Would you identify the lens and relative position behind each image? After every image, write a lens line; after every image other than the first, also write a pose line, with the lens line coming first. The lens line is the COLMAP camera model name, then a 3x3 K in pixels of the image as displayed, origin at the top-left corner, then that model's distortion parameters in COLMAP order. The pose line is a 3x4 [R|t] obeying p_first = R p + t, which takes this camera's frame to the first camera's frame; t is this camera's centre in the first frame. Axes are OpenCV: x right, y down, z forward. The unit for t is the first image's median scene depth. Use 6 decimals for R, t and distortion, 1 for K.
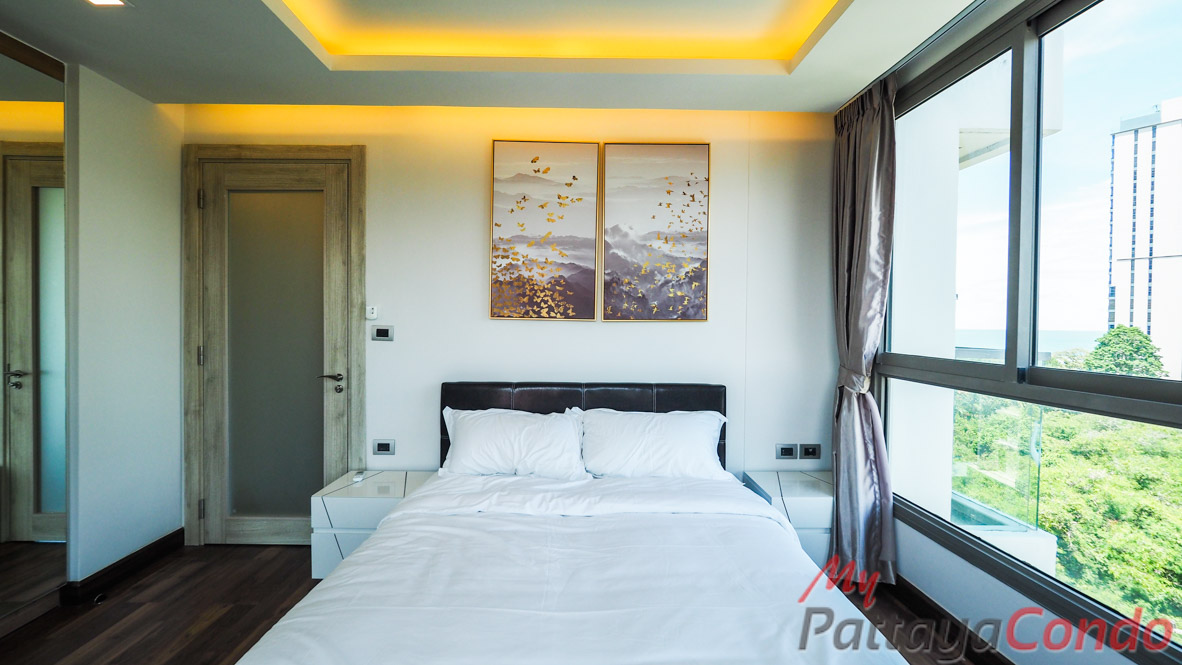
lens RADIAL K [[502.7, 0, 576.0], [0, 502.7, 327.8], [0, 0, 1]] dist [0.000312, -0.000084]
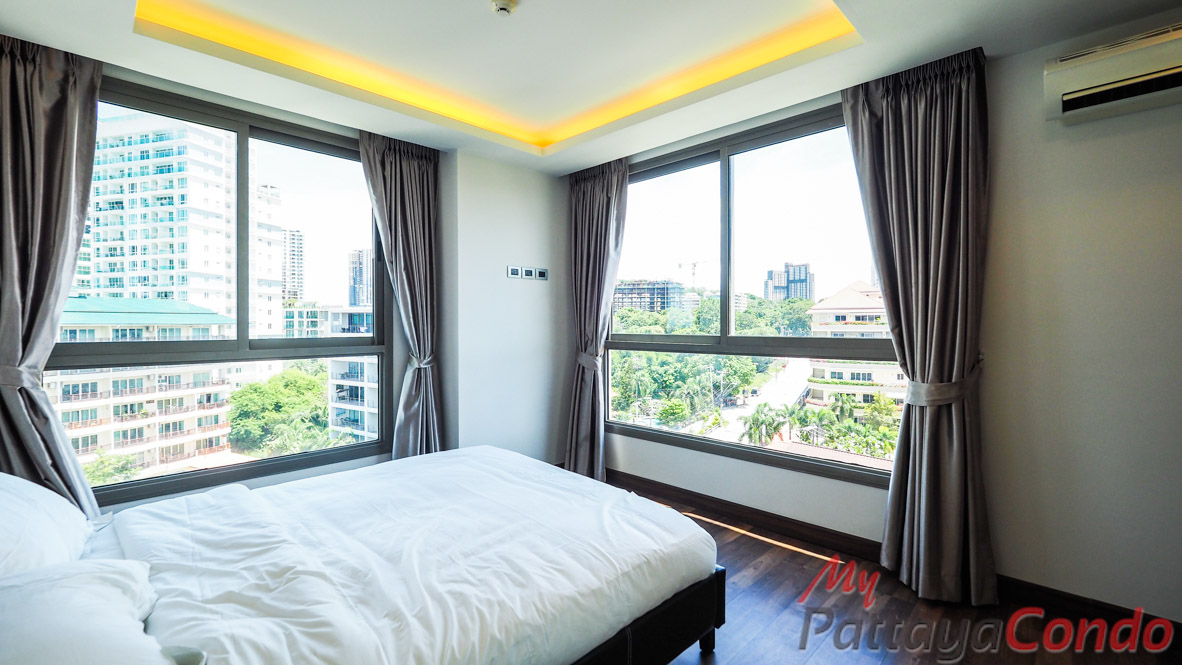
lens RADIAL K [[494.3, 0, 570.4], [0, 494.3, 330.9], [0, 0, 1]] dist [-0.000993, -0.000089]
pose [[-0.694630, -0.022048, 0.719029, -0.602938], [0.002854, 0.999438, 0.033403, -0.000643], [-0.719361, 0.025255, -0.694177, 0.841926]]
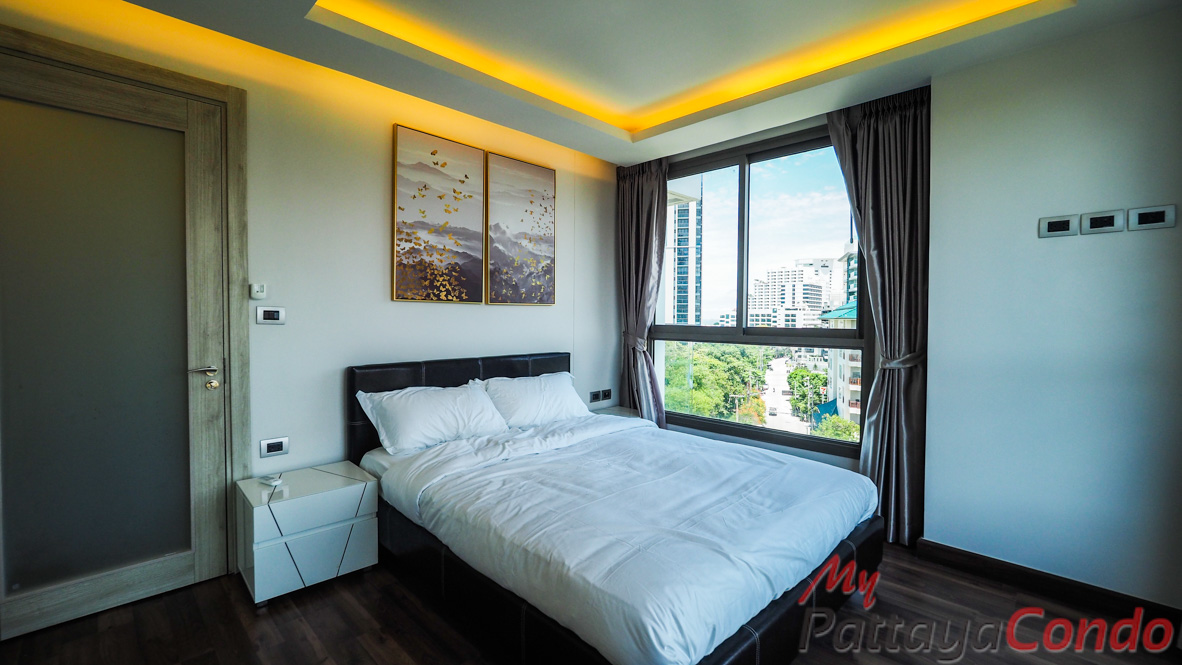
lens RADIAL K [[499.7, 0, 588.2], [0, 499.7, 326.2], [0, 0, 1]] dist [-0.002772, -0.000054]
pose [[0.708057, -0.020730, 0.705851, -0.606123], [0.010118, 0.999764, 0.019212, 0.018333], [-0.706083, -0.006462, 0.708100, 0.011146]]
